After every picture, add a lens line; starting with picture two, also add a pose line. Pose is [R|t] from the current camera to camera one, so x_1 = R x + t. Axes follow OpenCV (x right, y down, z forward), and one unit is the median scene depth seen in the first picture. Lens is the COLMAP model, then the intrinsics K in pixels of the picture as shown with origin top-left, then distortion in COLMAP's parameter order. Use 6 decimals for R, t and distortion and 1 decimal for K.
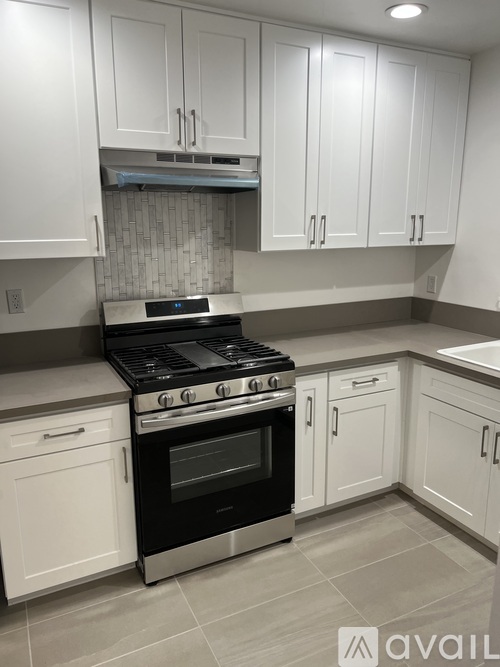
lens RADIAL K [[505.2, 0, 250.0], [0, 505.2, 333.5], [0, 0, 1]] dist [0.059459, -0.074671]
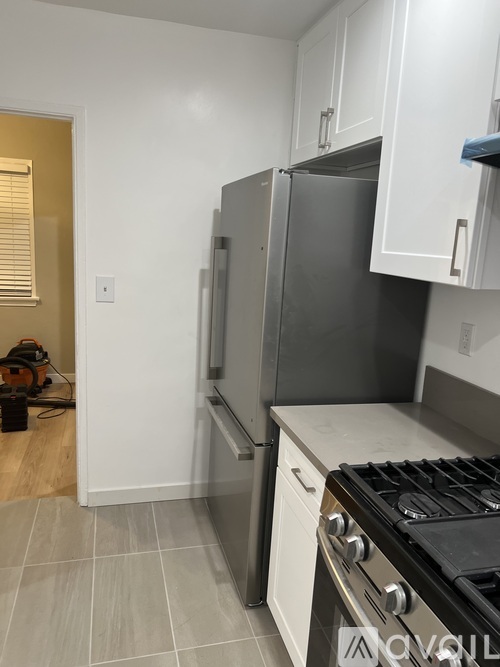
lens RADIAL K [[507.2, 0, 250.0], [0, 507.2, 333.5], [0, 0, 1]] dist [-0.000424, -0.000333]
pose [[-0.187416, 0.180633, -0.965529, 0.341414], [-0.259500, 0.938920, 0.226026, -0.164226], [0.947383, 0.292916, -0.129095, 0.823855]]
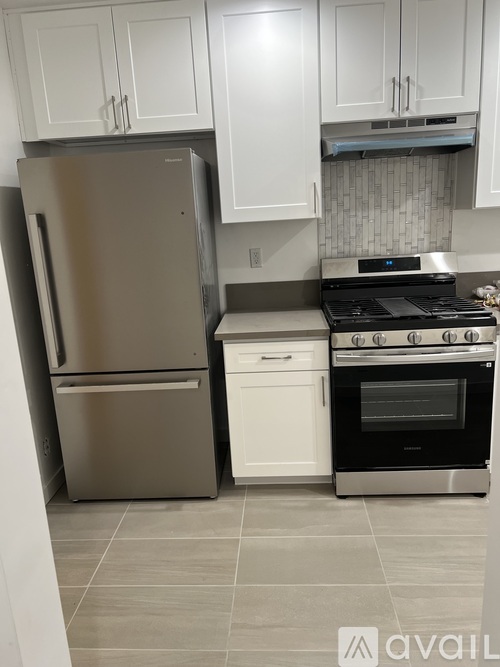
lens RADIAL K [[505.2, 0, 250.0], [0, 505.2, 333.5], [0, 0, 1]] dist [0.059459, -0.074671]
pose [[0.872049, 0.073584, -0.483855, 0.155011], [-0.053074, 0.997021, 0.055971, 0.057398], [0.486532, -0.023130, 0.873357, -0.113372]]
